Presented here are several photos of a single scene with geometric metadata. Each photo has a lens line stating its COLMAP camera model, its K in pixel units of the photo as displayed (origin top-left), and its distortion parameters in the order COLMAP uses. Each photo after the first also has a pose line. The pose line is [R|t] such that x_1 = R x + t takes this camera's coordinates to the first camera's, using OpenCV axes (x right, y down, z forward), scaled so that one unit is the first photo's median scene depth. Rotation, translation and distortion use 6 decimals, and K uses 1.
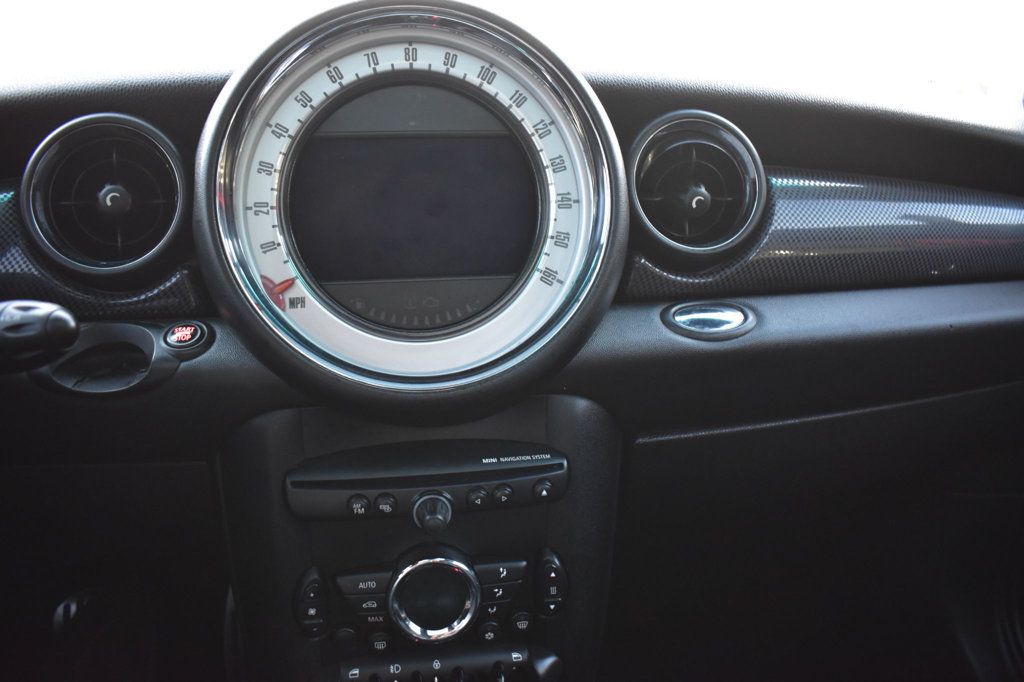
lens RADIAL K [[791.0, 0, 510.5], [0, 791.0, 343.3], [0, 0, 1]] dist [-0.094351, 0.010703]
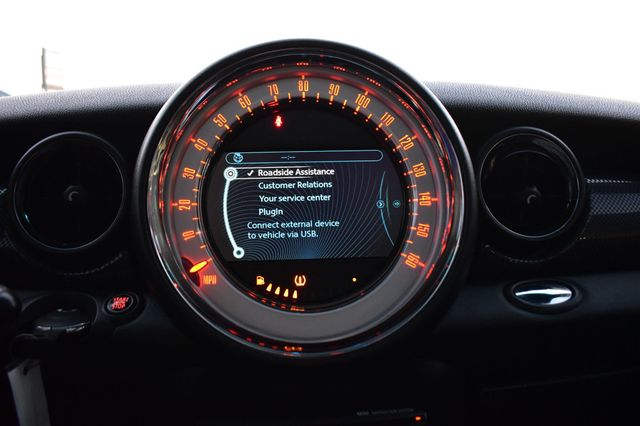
lens RADIAL K [[494.4, 0, 317.3], [0, 494.4, 216.5], [0, 0, 1]] dist [-0.094351, 0.010703]
pose [[0.994676, 0.006191, -0.102863, -0.021160], [-0.018185, 0.993073, -0.116080, -0.062477], [0.101432, 0.117332, 0.987899, 0.227480]]
